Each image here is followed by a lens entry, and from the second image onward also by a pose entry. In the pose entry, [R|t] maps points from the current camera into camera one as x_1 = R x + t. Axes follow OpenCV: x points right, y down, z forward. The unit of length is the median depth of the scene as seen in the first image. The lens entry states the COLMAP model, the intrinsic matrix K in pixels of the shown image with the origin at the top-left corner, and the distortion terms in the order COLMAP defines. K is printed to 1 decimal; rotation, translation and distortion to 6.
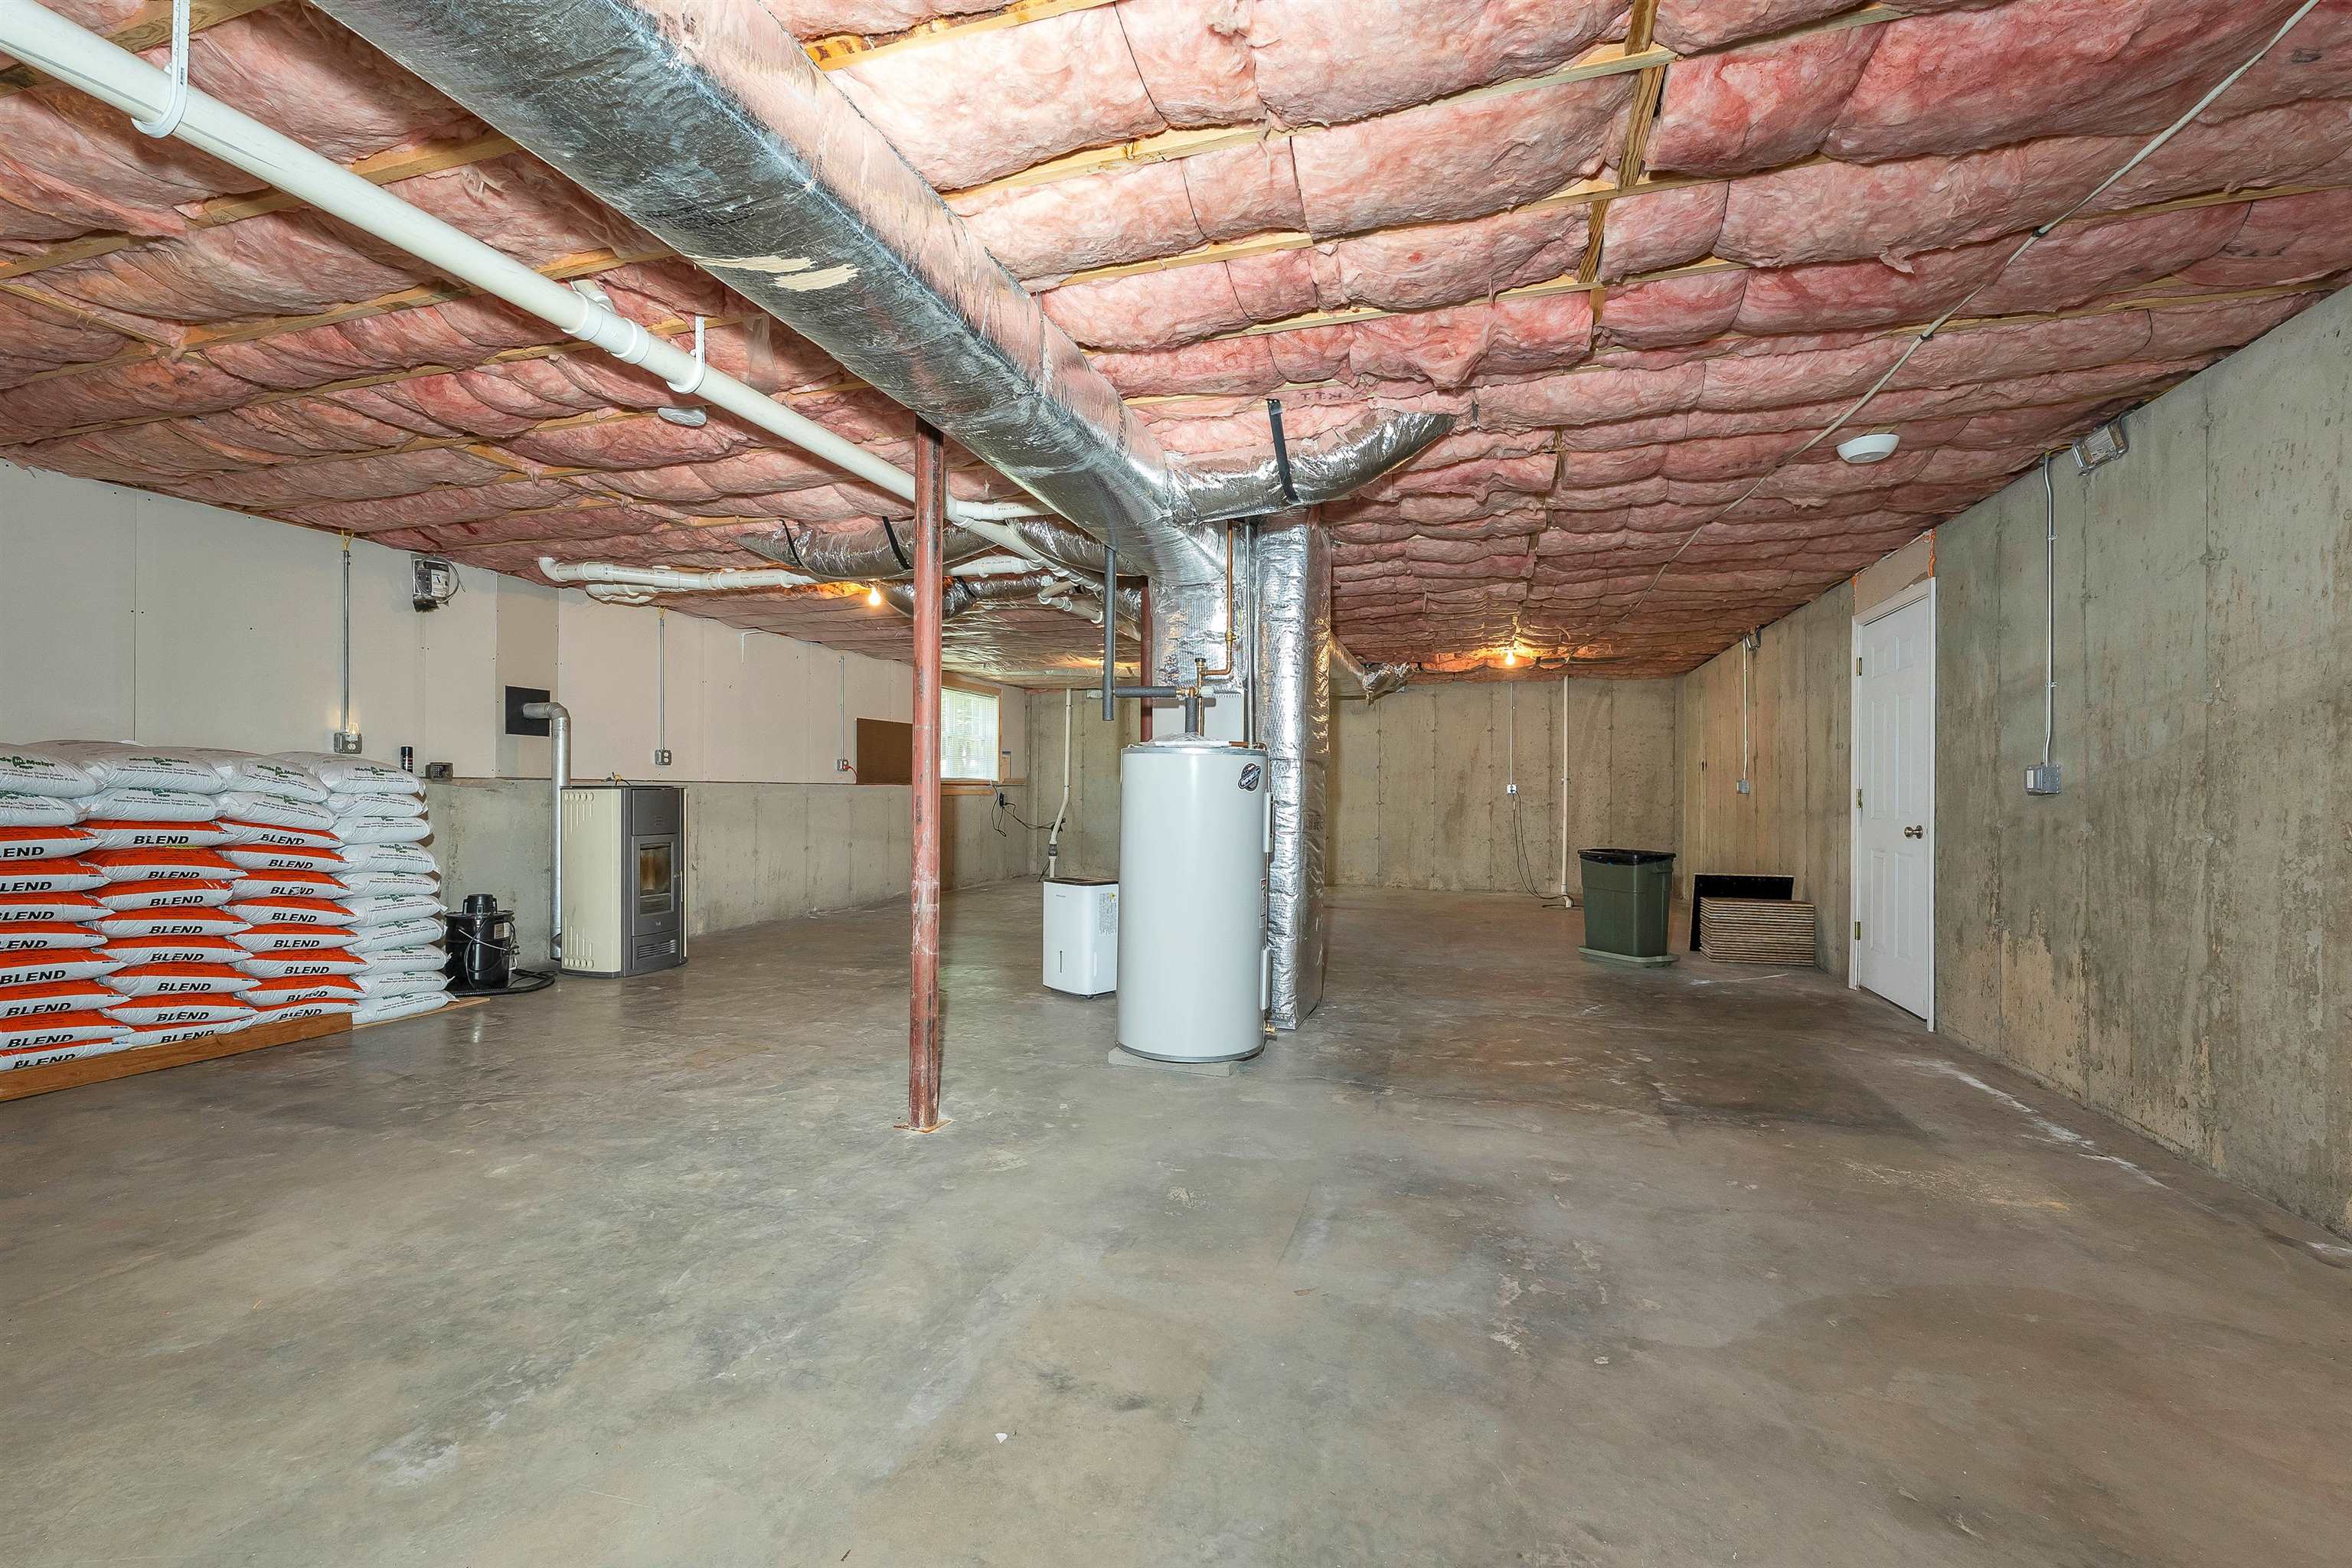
lens RADIAL K [[988.5, 0, 1175.2], [0, 988.5, 803.1], [0, 0, 1]] dist [0.000993, 0.000111]
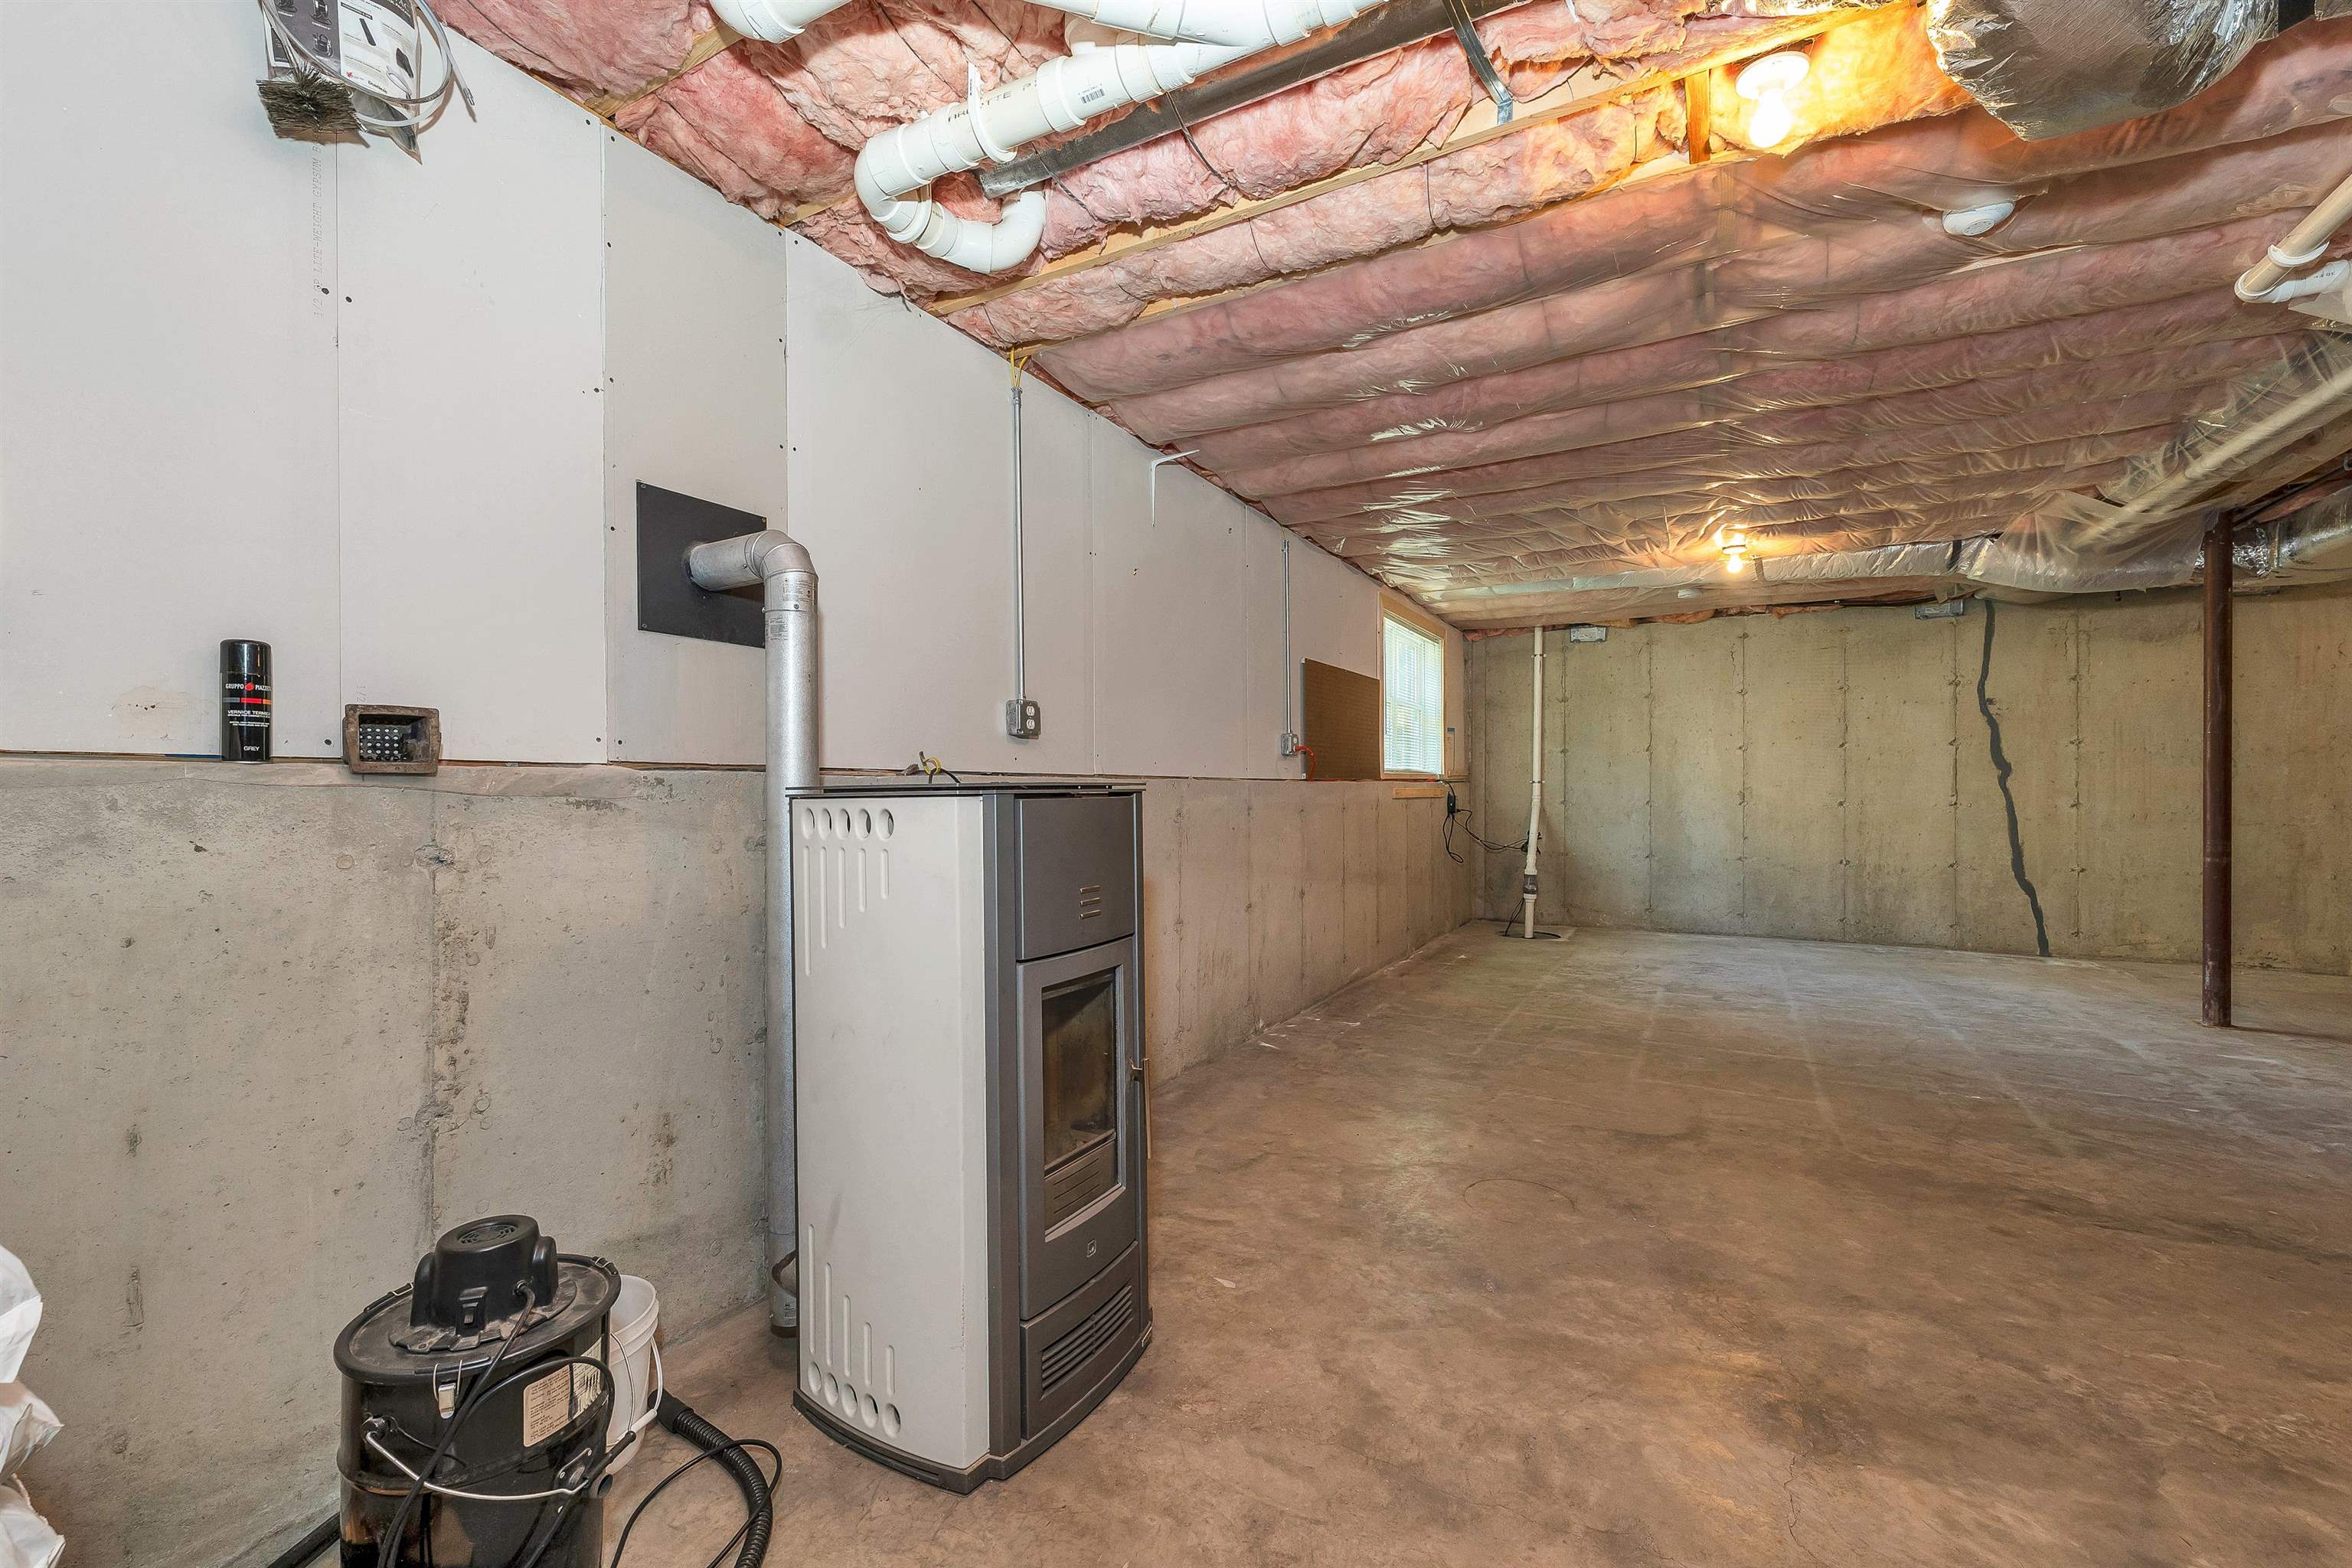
lens RADIAL K [[988.5, 0, 1175.2], [0, 988.5, 803.1], [0, 0, 1]] dist [0.000993, 0.000111]
pose [[0.975414, -0.006314, -0.220289, -0.414431], [0.006705, 0.999977, 0.001026, -0.011533], [0.220277, -0.002478, 0.975434, 0.690162]]
